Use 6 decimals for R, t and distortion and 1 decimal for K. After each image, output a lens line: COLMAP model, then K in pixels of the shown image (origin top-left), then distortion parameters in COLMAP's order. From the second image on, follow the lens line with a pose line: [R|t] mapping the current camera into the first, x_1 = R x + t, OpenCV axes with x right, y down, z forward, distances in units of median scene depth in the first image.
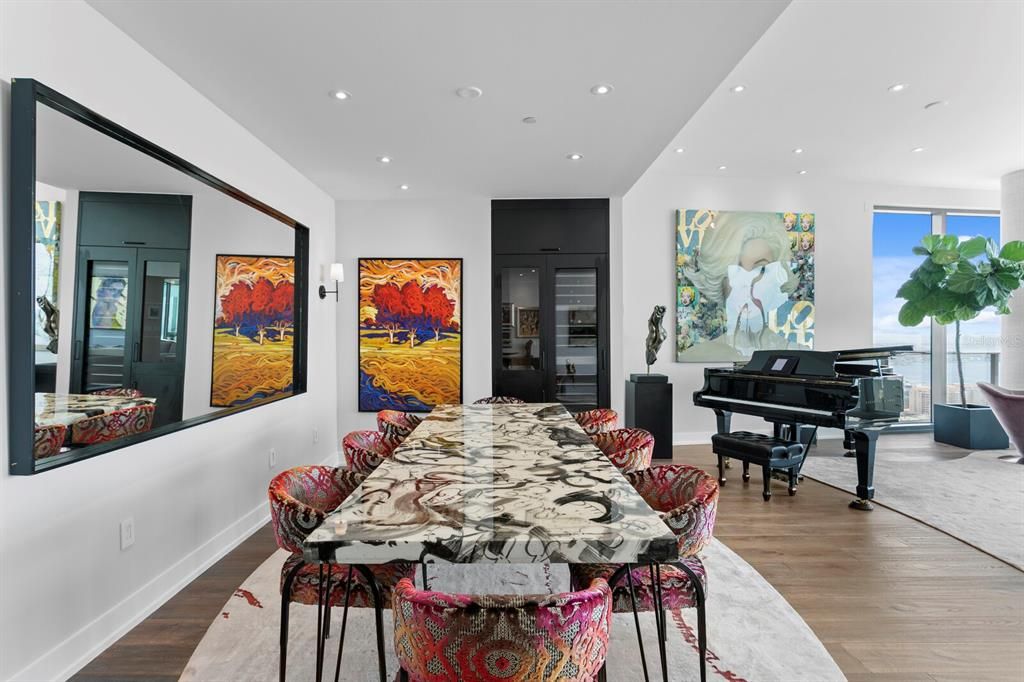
lens RADIAL K [[497.0, 0, 513.1], [0, 497.0, 331.2], [0, 0, 1]] dist [-0.003047, 0.000012]
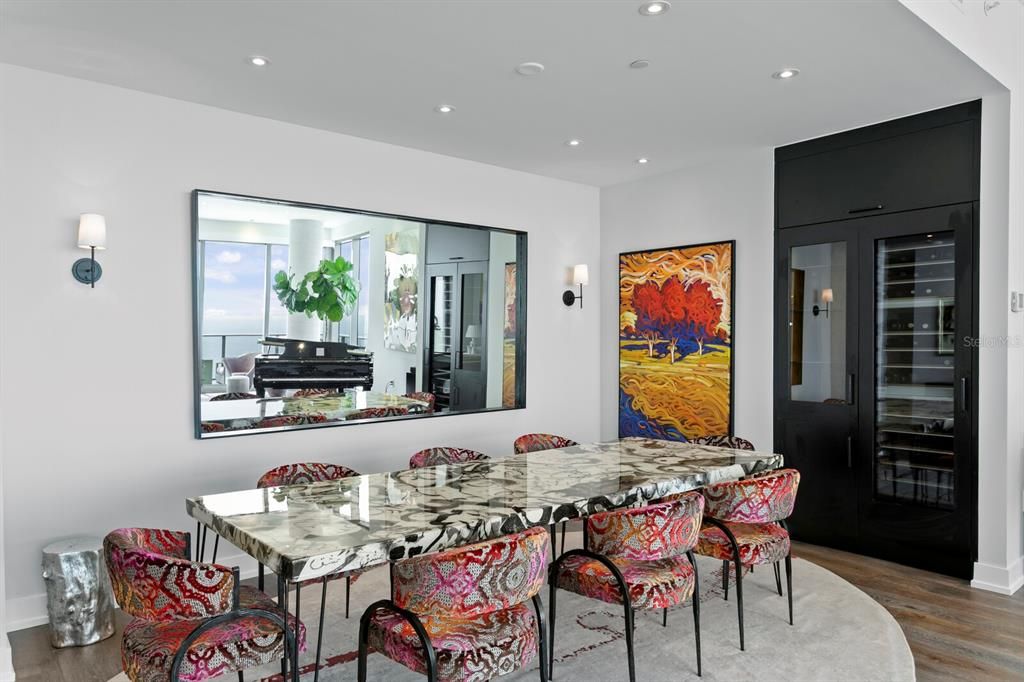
lens RADIAL K [[707.0, 0, 513.5], [0, 707.0, 342.5], [0, 0, 1]] dist [0.006367, -0.001364]
pose [[0.636864, 0.006212, -0.770951, 0.486541], [0.007725, 0.999866, 0.014438, -0.017087], [0.770938, -0.015150, 0.636730, 0.109387]]
